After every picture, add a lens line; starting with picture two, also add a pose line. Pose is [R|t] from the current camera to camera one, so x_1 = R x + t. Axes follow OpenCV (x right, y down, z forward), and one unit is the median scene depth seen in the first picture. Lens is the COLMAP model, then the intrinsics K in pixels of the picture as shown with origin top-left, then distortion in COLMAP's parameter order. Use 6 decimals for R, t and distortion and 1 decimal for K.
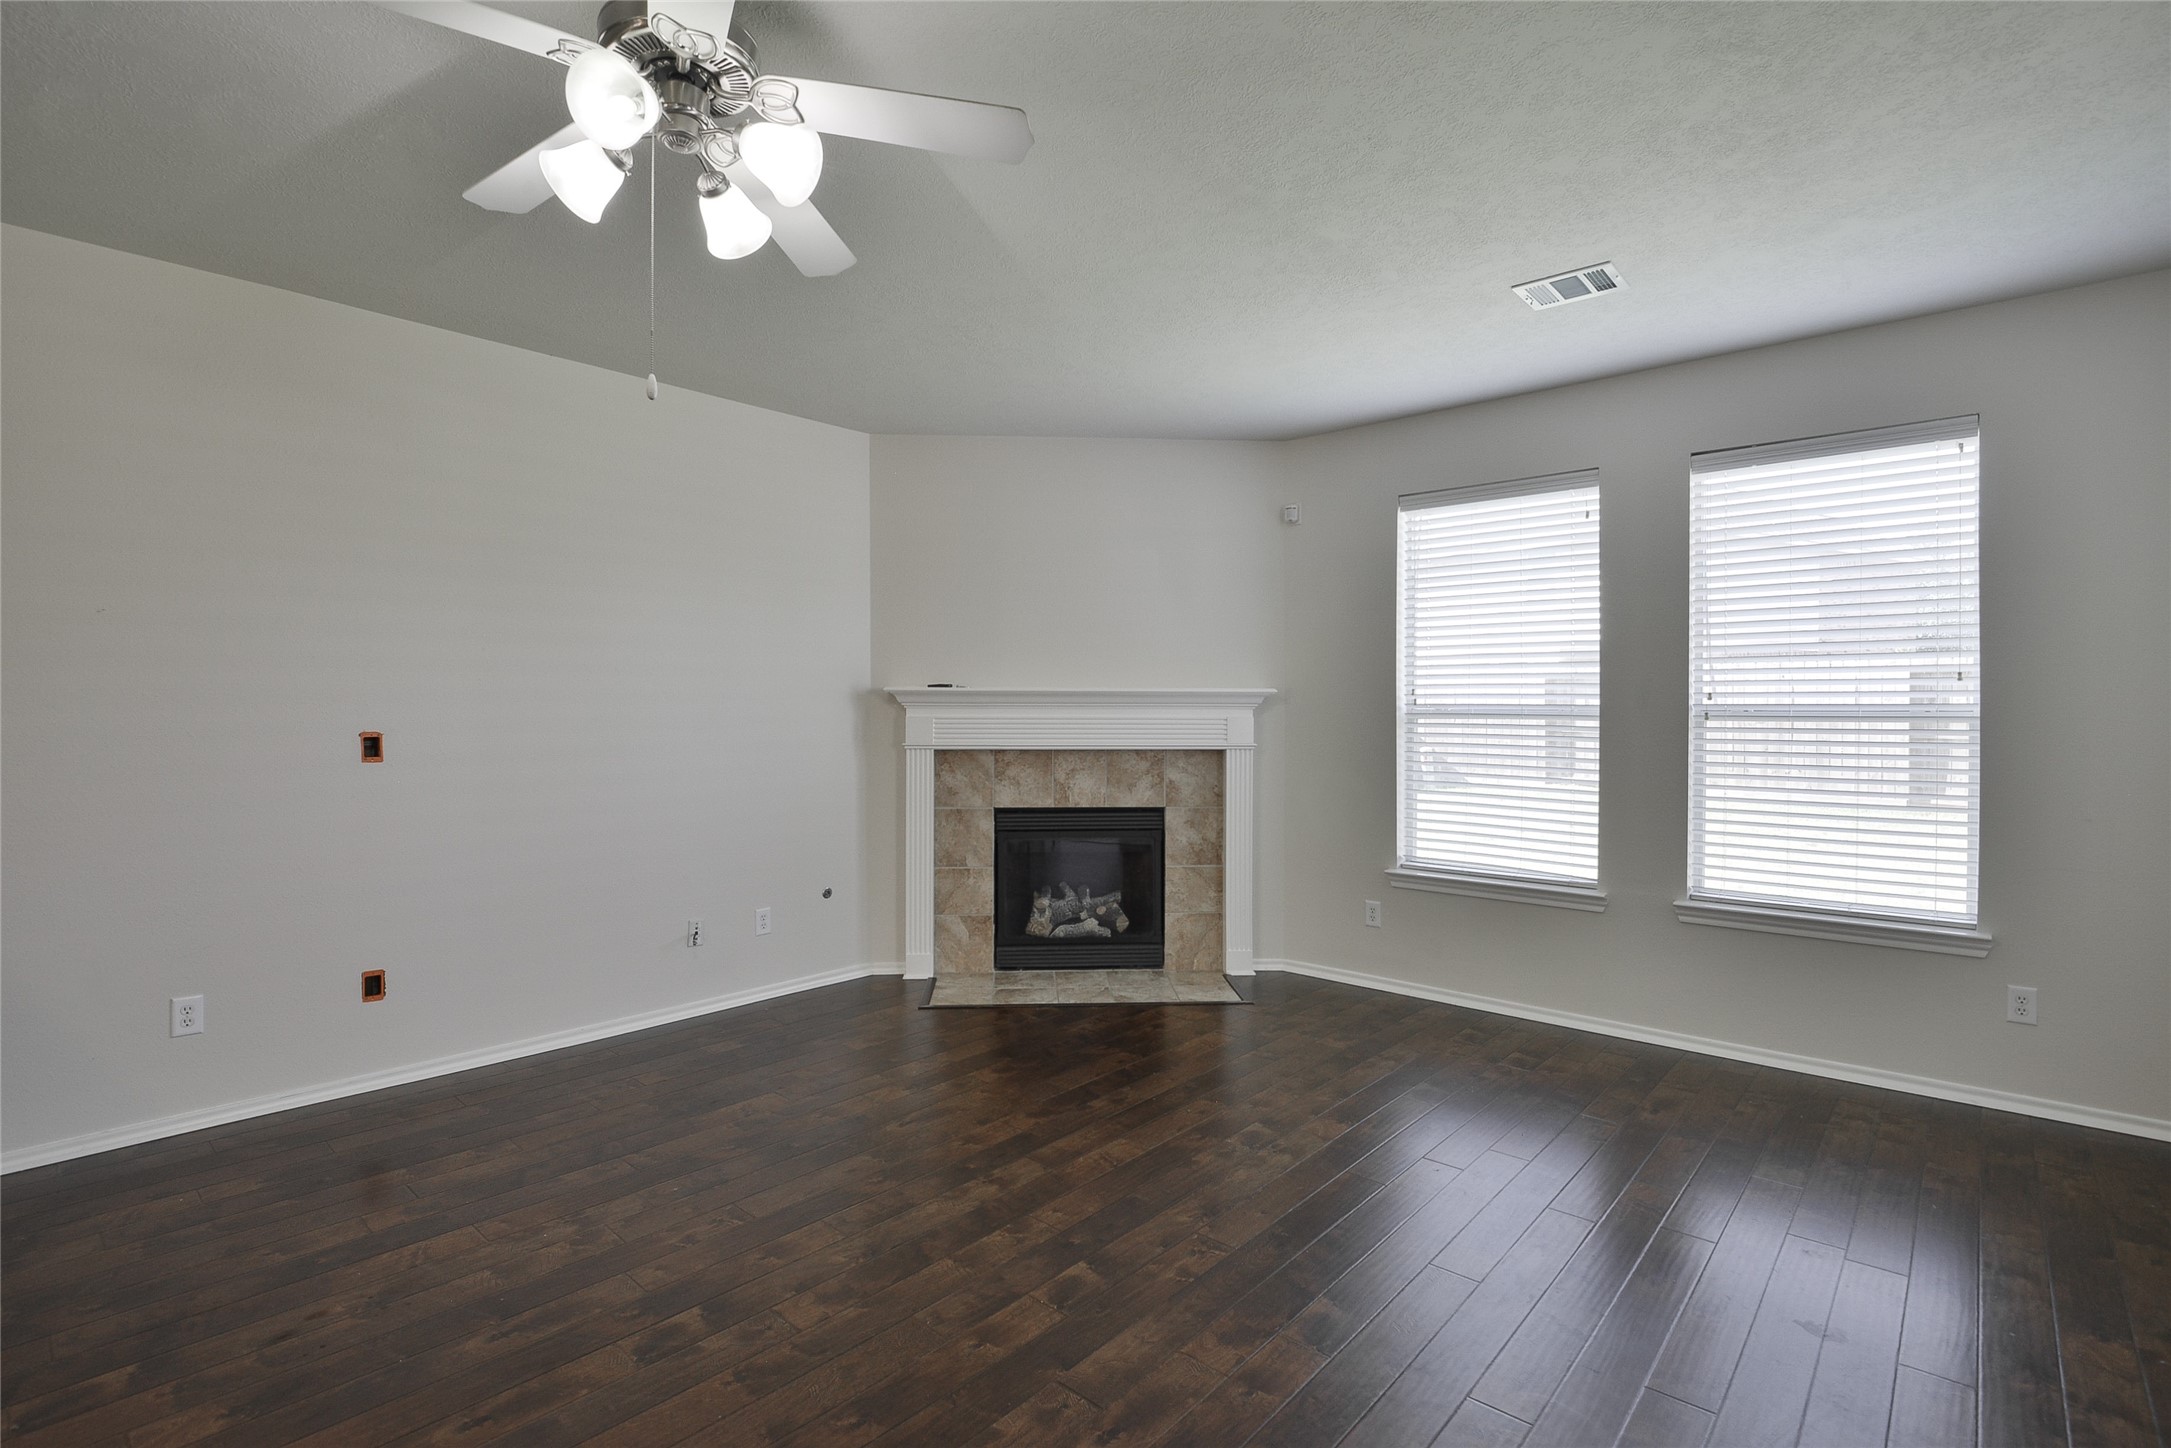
lens RADIAL K [[1005.4, 0, 1081.9], [0, 1005.4, 727.4], [0, 0, 1]] dist [-0.015178, -0.003388]
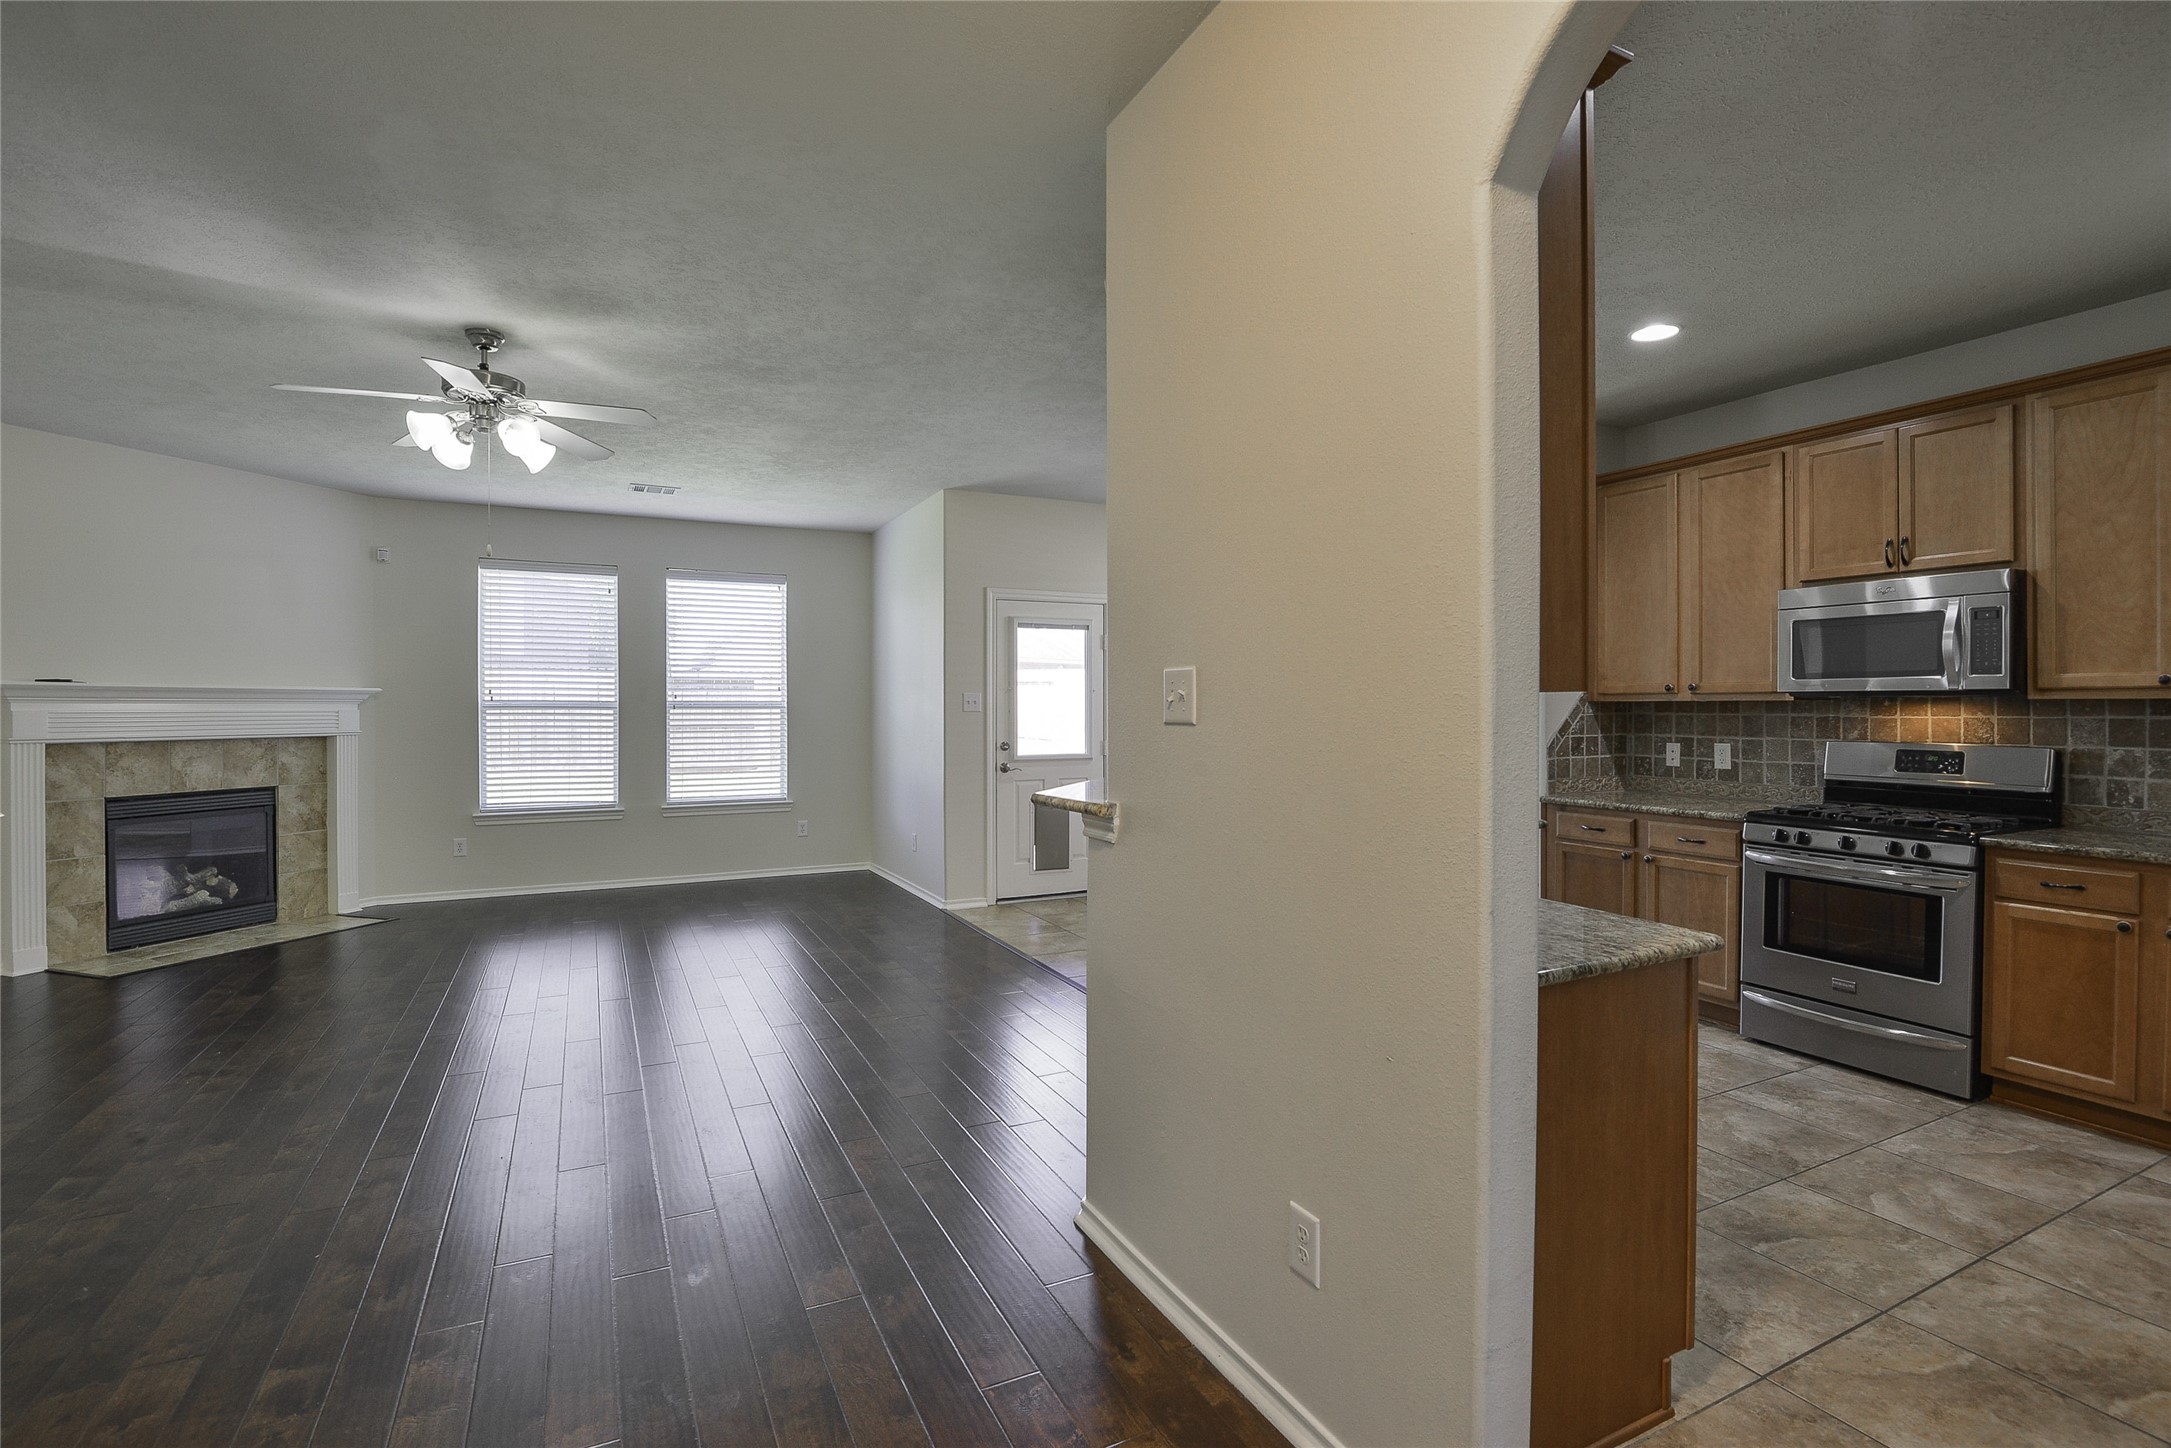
lens RADIAL K [[1005.4, 0, 1080.1], [0, 1005.4, 715.5], [0, 0, 1]] dist [-0.015178, -0.003388]
pose [[0.373637, -0.010816, 0.927512, -0.676326], [0.018035, 0.999828, 0.004394, 0.008112], [-0.927400, 0.015086, 0.373768, -0.337947]]
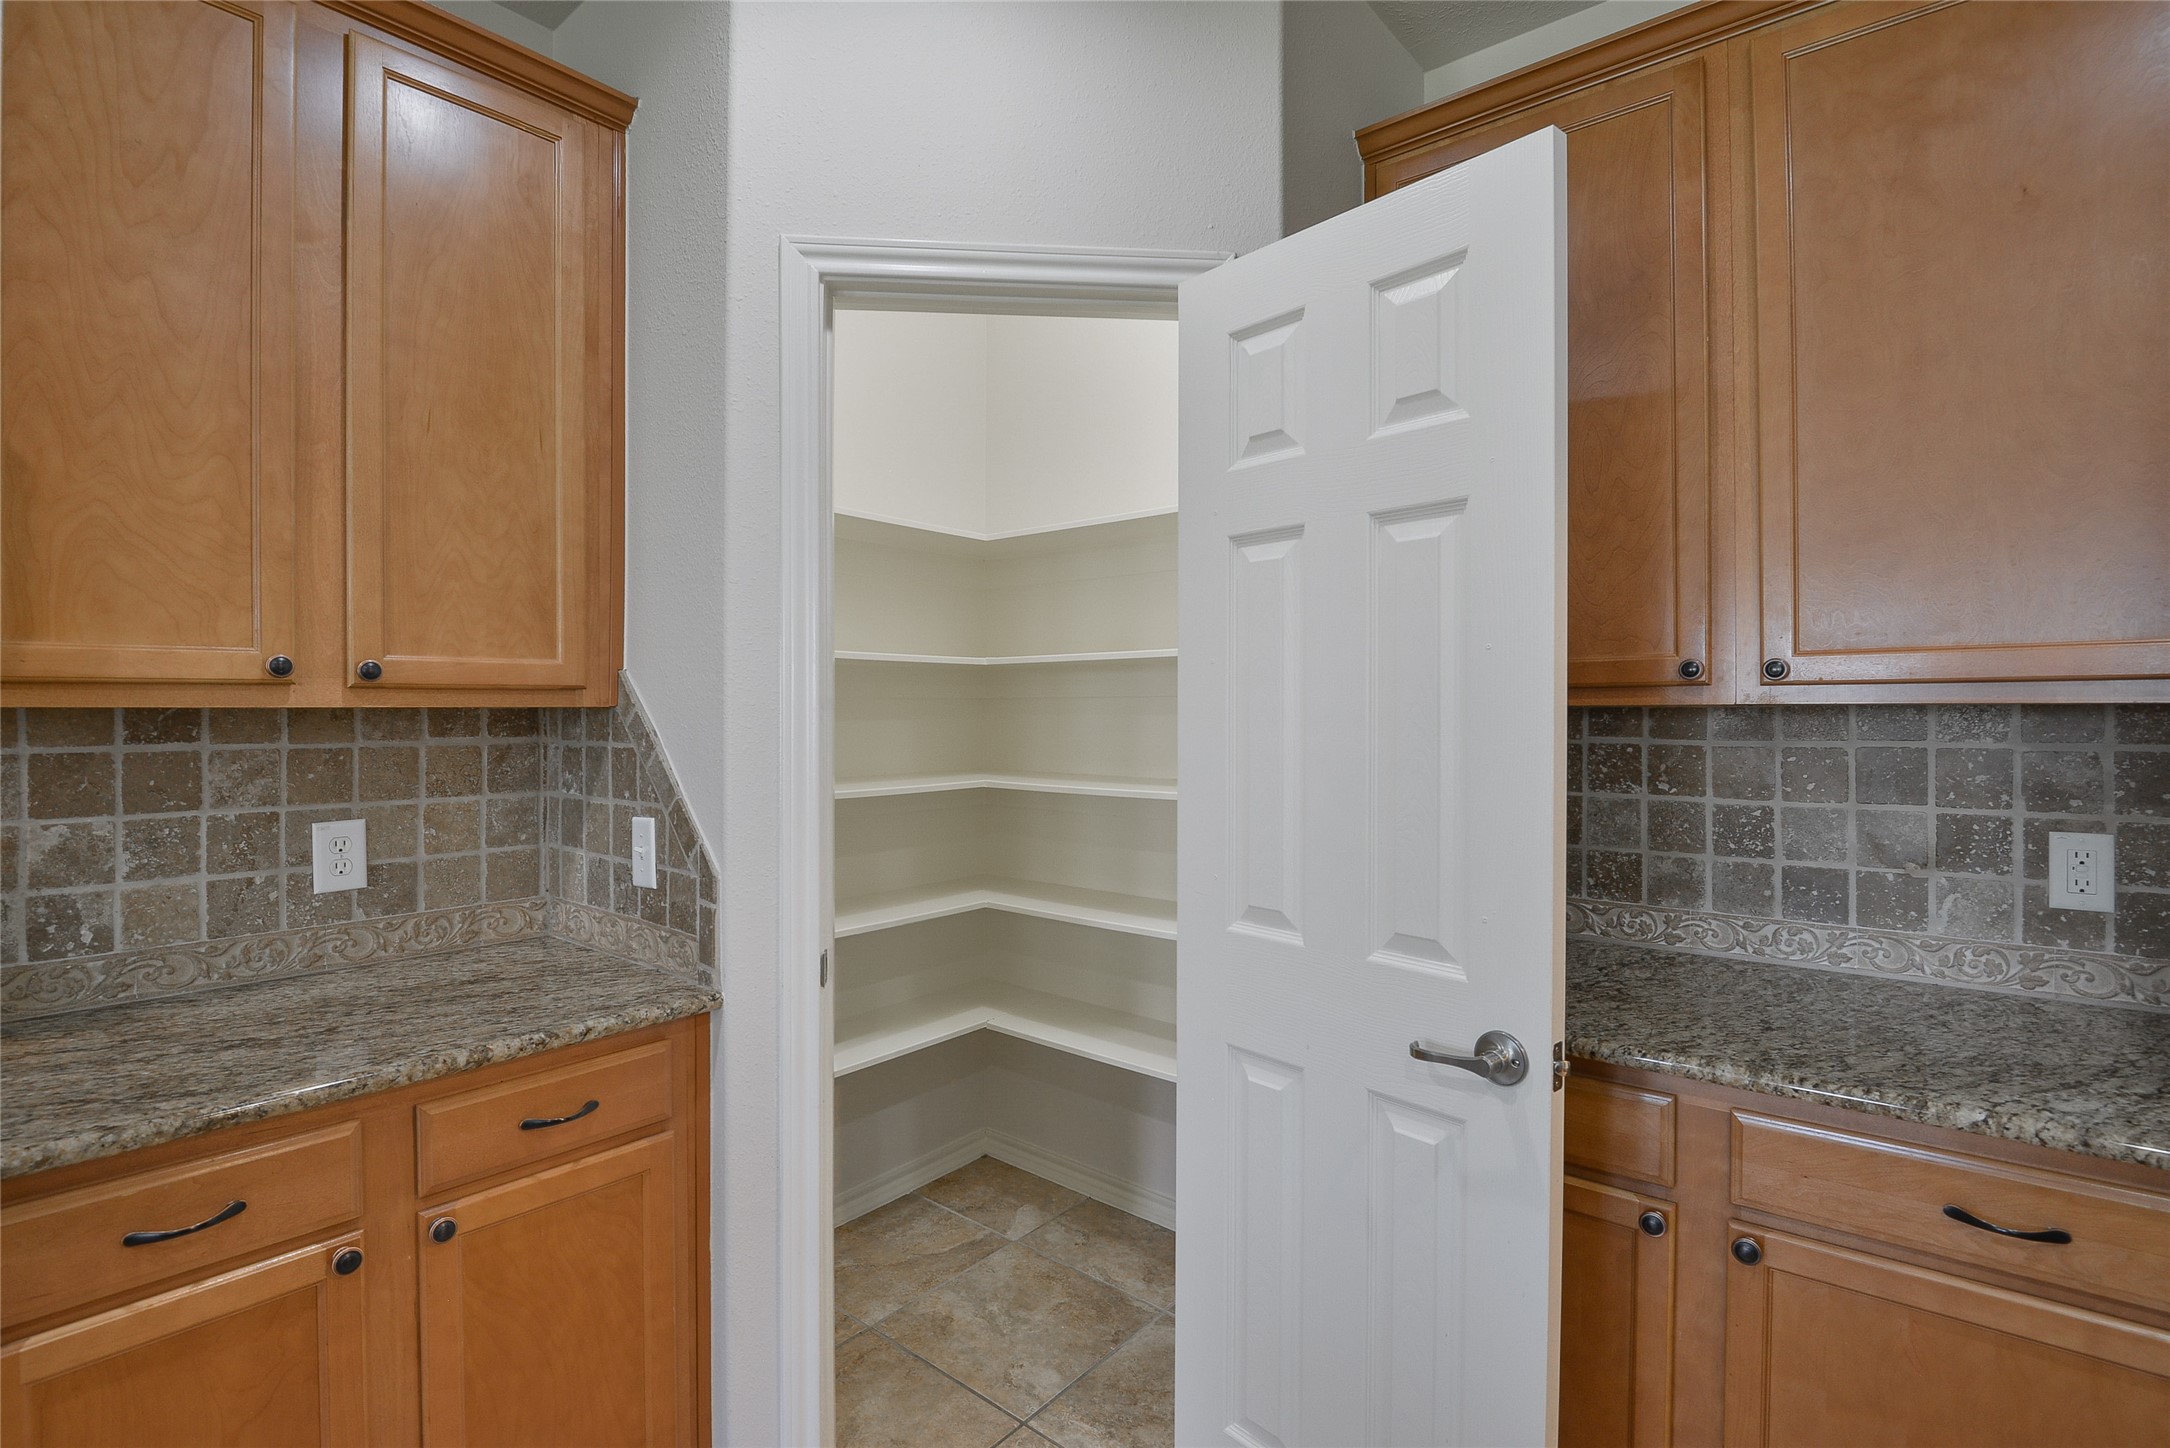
lens RADIAL K [[1004.9, 0, 1092.1], [0, 1004.9, 711.0], [0, 0, 1]] dist [-0.015178, -0.003388]
pose [[-0.999582, -0.000553, -0.028905, -0.074326], [-0.001121, 0.999807, 0.019639, 0.007548], [0.028888, 0.019664, -0.999389, -0.448921]]
